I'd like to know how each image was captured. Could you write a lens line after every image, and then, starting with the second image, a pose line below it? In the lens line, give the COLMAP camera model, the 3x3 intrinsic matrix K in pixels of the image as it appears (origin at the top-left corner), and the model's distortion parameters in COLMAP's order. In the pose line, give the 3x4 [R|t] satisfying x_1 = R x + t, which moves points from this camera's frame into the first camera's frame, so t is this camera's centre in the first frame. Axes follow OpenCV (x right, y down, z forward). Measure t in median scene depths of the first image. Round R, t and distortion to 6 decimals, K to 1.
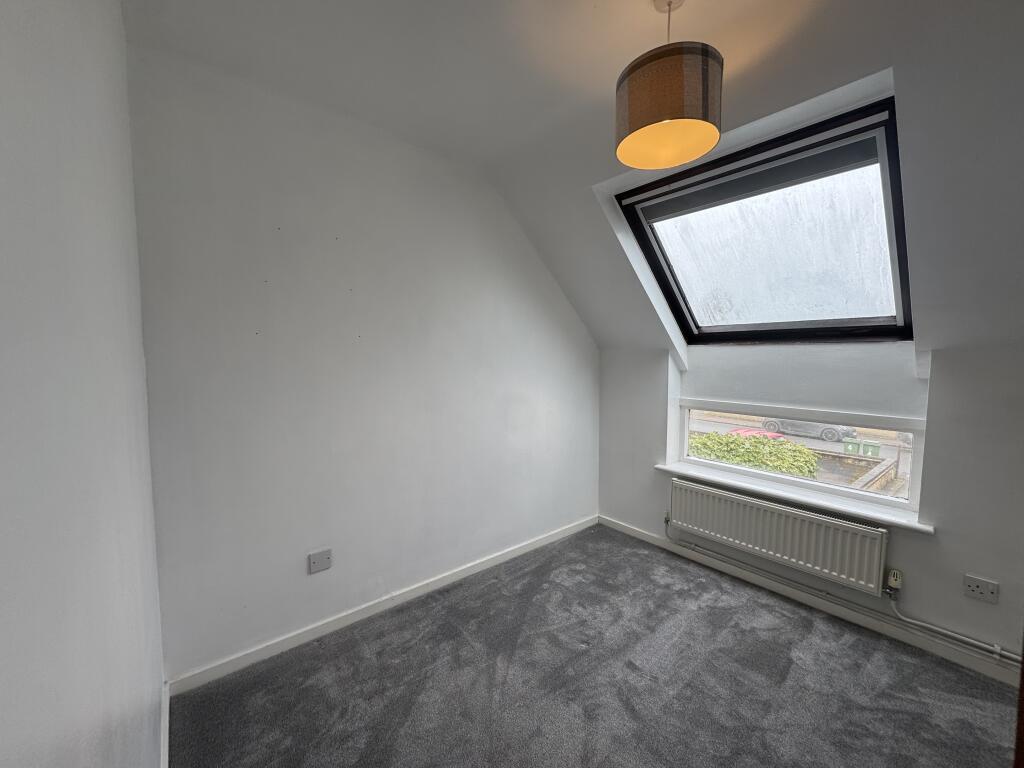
lens RADIAL K [[406.9, 0, 512.0], [0, 406.9, 384.0], [0, 0, 1]] dist [0.000617, -0.000062]
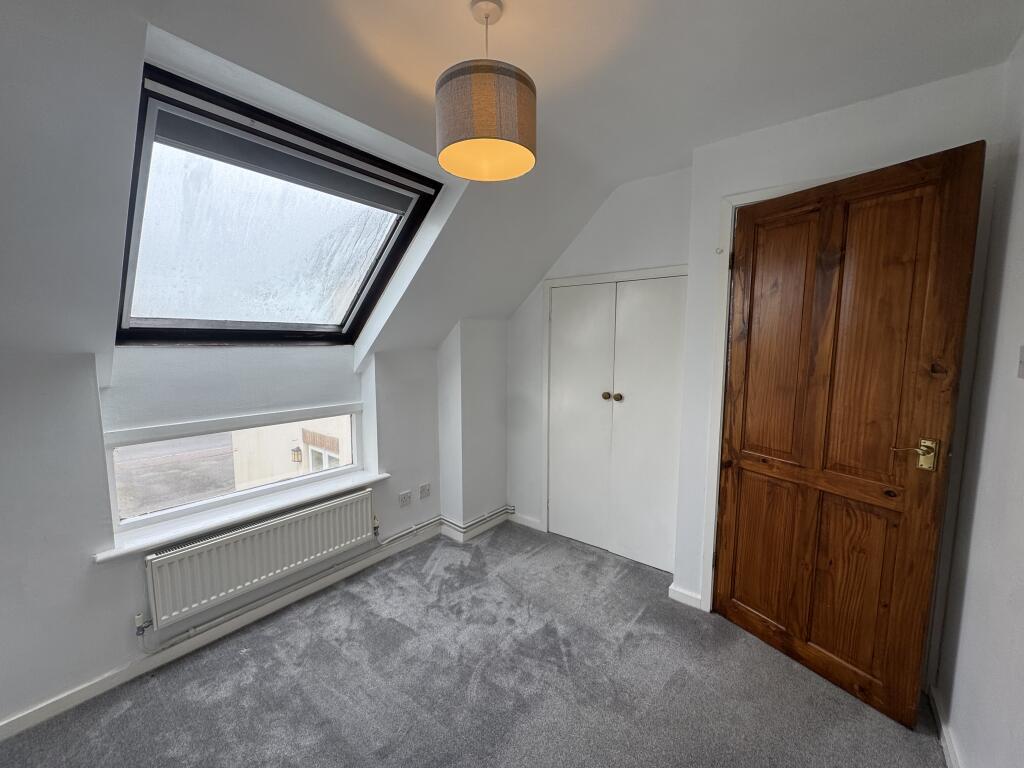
lens RADIAL K [[406.9, 0, 512.0], [0, 406.9, 384.0], [0, 0, 1]] dist [0.000617, -0.000062]
pose [[-0.203777, -0.100953, 0.973798, -0.386937], [0.064694, 0.991107, 0.116285, -0.091815], [-0.976878, 0.086695, -0.195434, 0.691286]]
